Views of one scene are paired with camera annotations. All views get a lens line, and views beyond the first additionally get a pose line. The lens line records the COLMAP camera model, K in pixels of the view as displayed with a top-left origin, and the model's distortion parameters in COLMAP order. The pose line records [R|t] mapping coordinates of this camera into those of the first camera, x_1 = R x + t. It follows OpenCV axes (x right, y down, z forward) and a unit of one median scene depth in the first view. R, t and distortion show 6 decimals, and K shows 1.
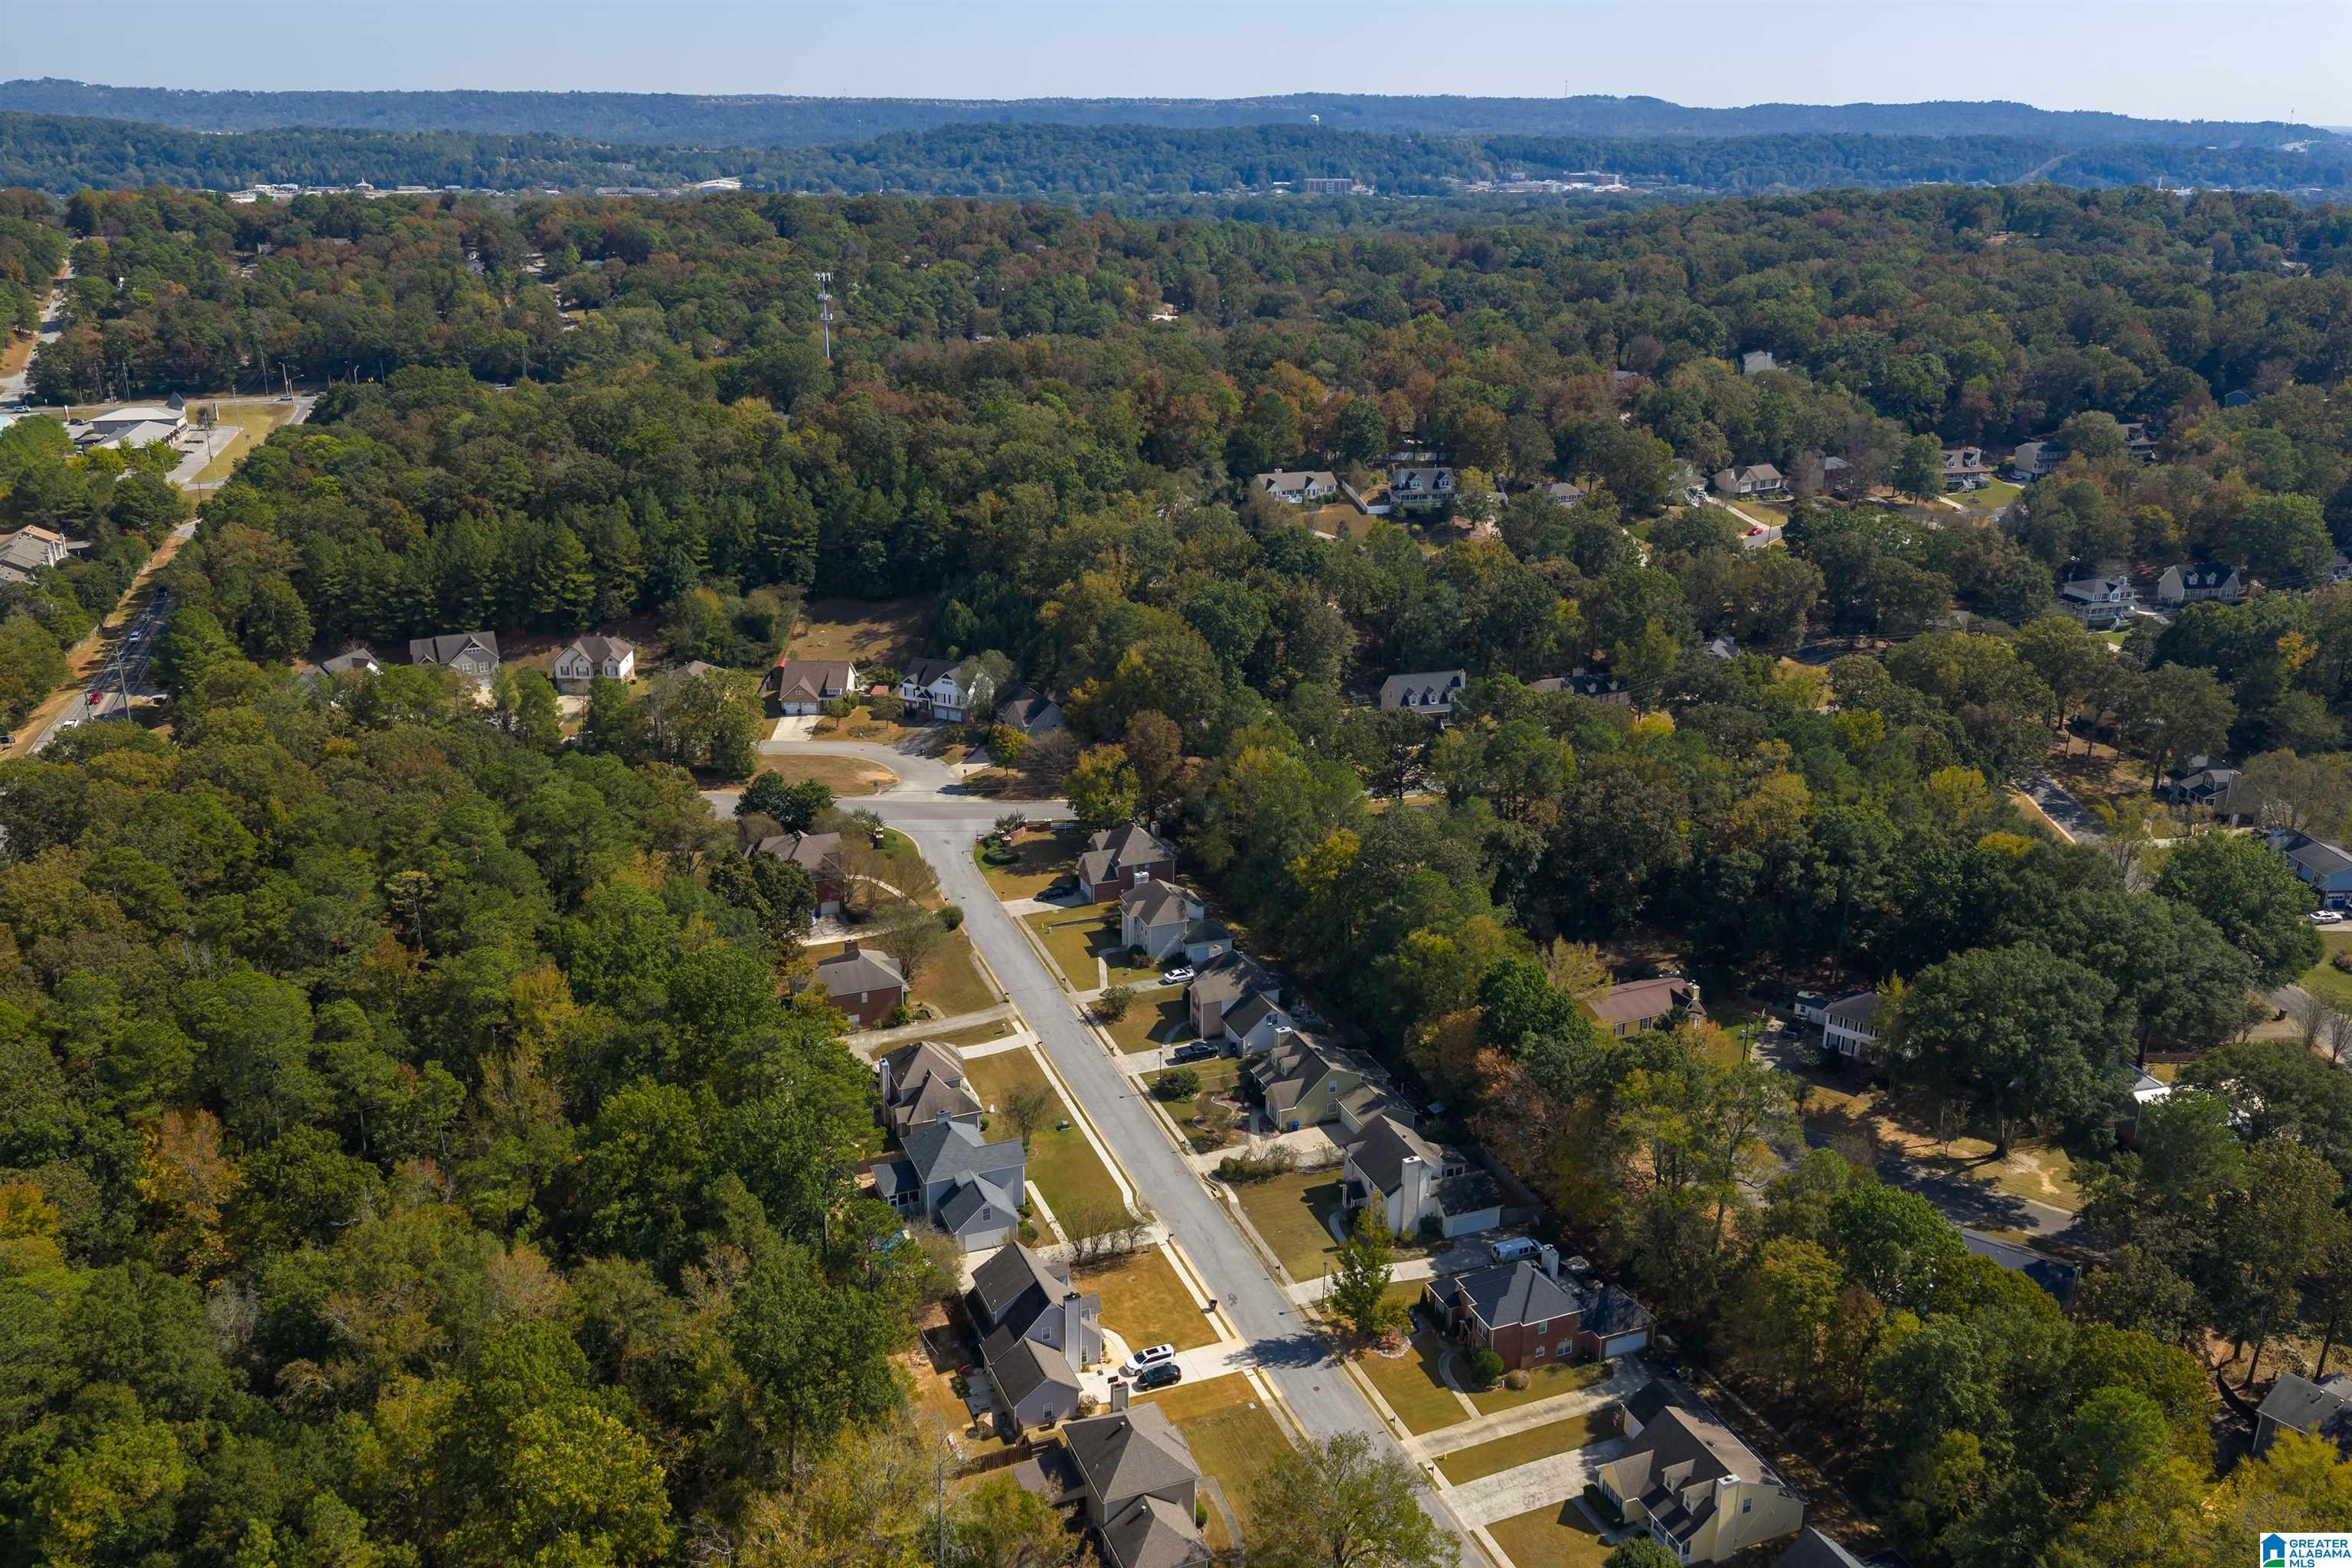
lens RADIAL K [[1943.0, 0, 1187.2], [0, 1943.0, 806.2], [0, 0, 1]] dist [0.001068, -0.005068]
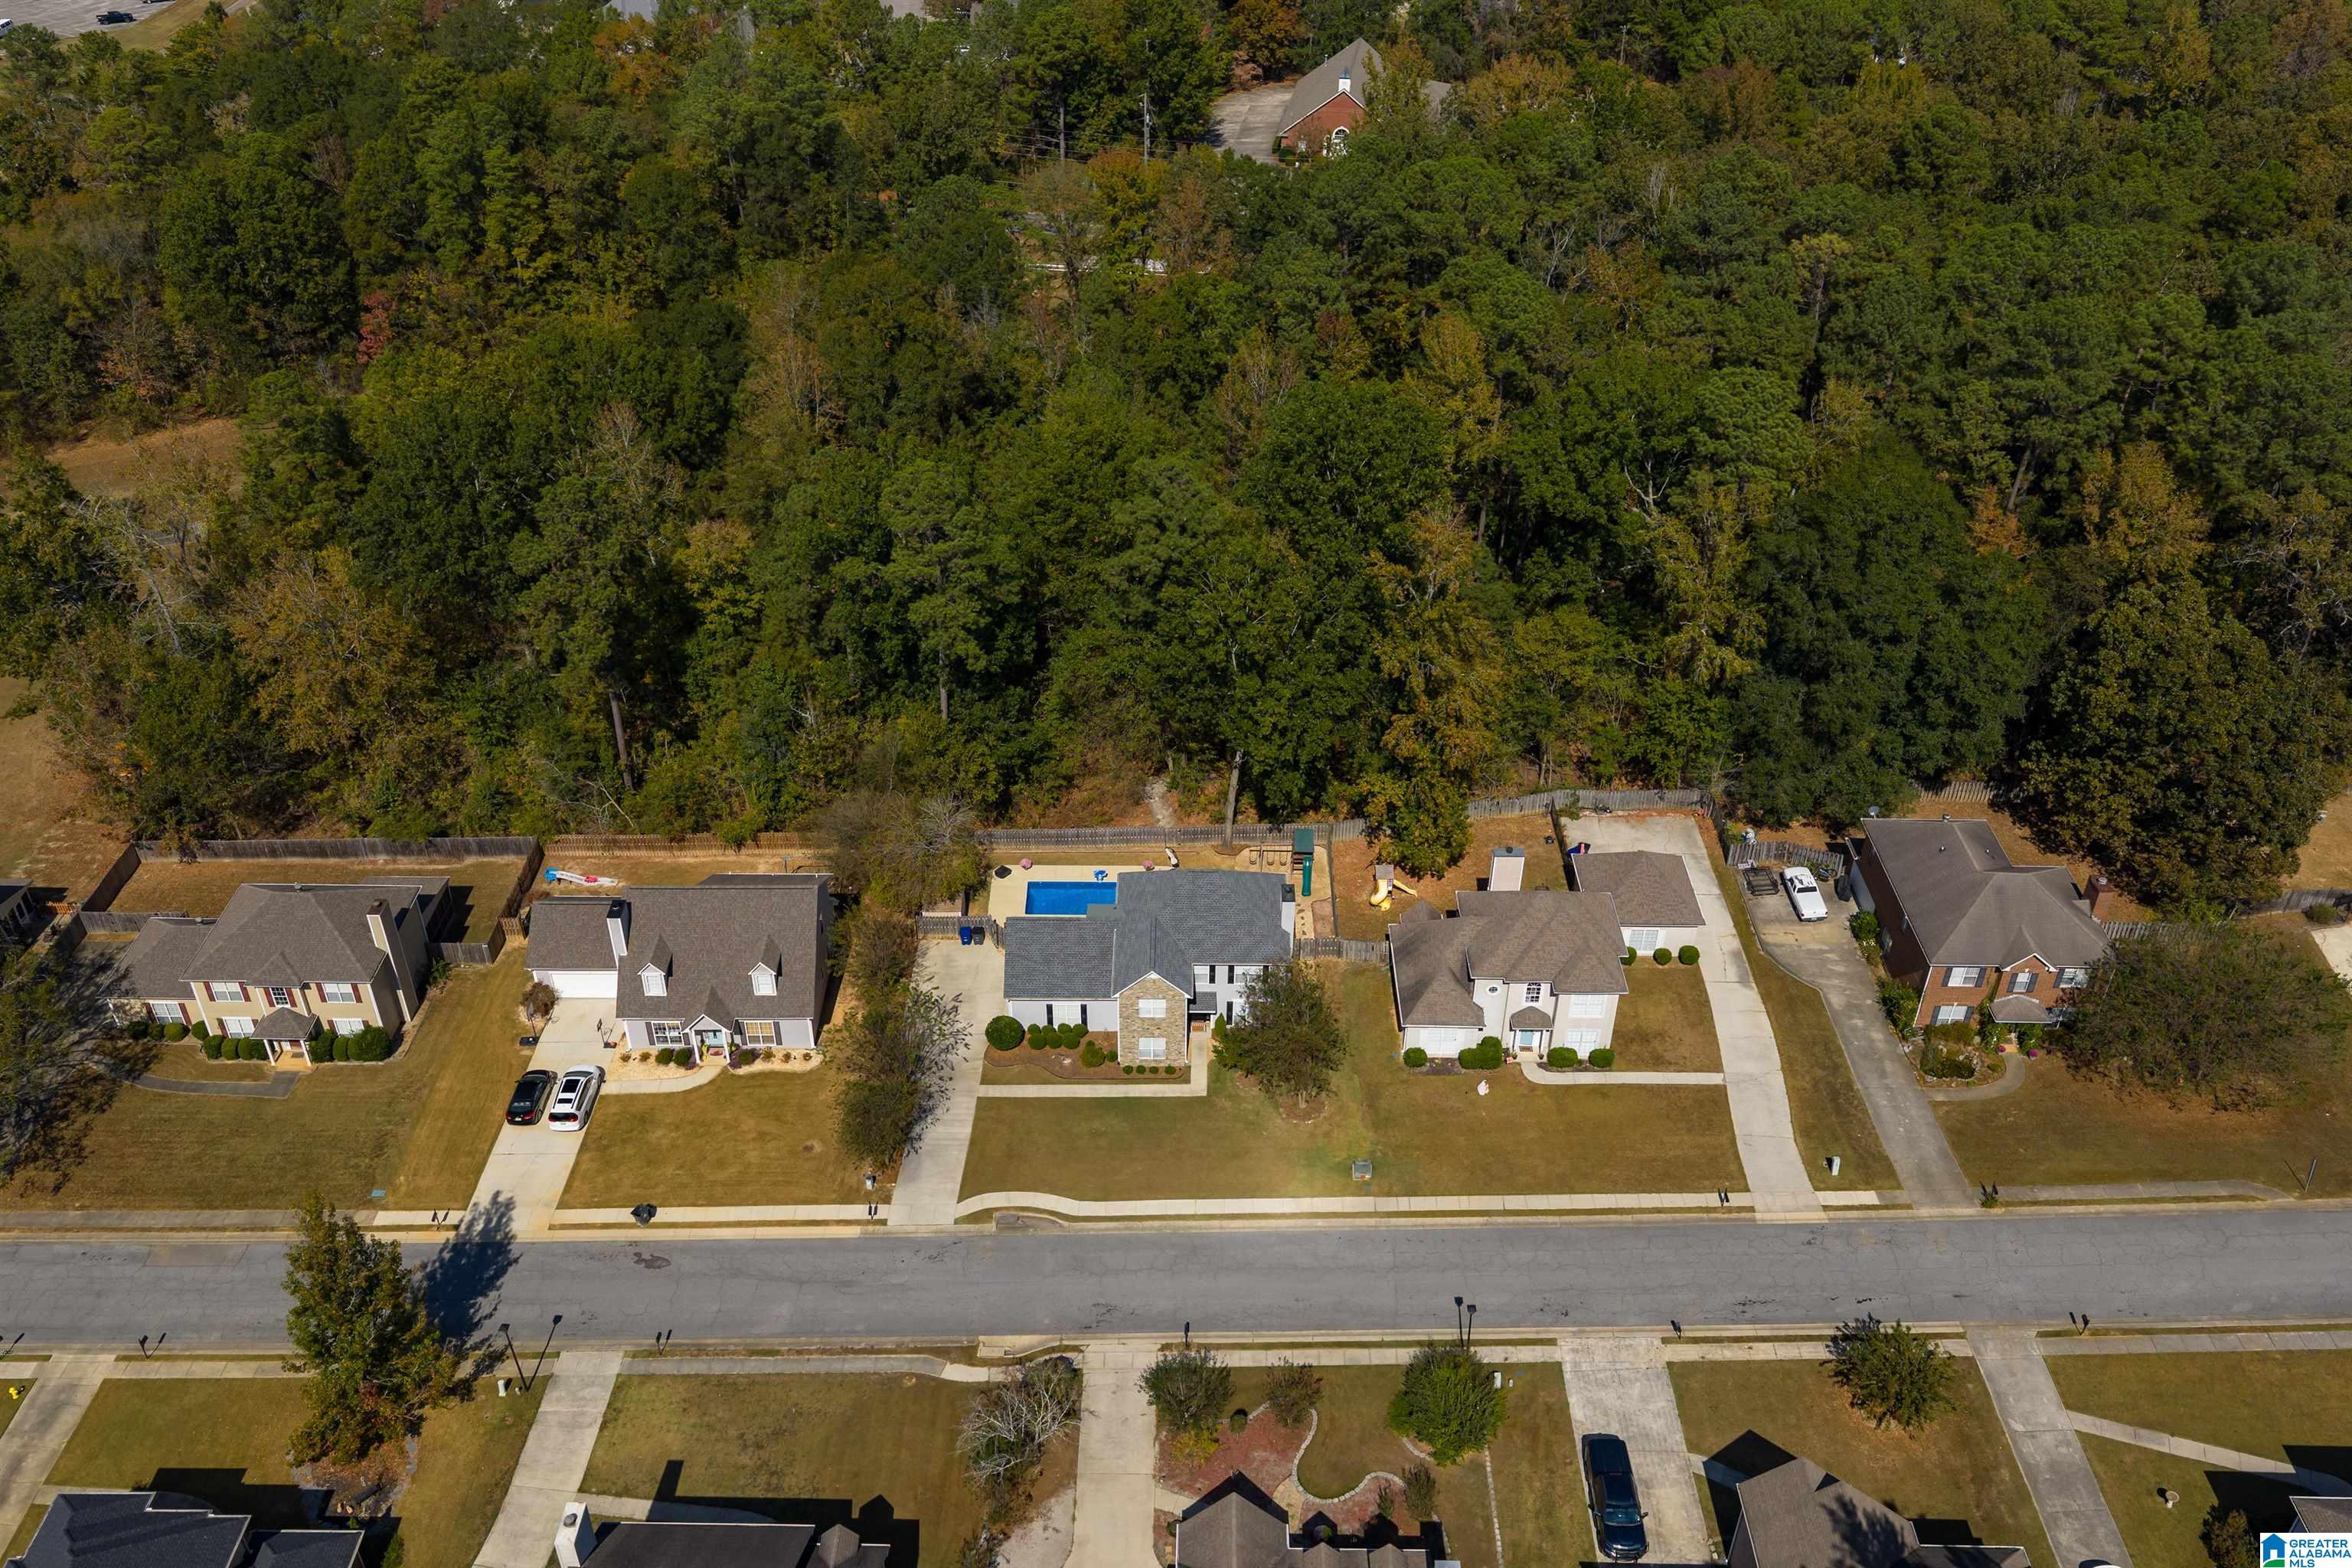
lens RADIAL K [[1943.0, 0, 1196.6], [0, 1943.0, 780.3], [0, 0, 1]] dist [0.001068, -0.005068]
pose [[-0.379100, 0.522623, -0.763642, 0.235619], [-0.323746, 0.698179, 0.638541, -0.167354], [0.866875, 0.489297, -0.095483, 0.892060]]
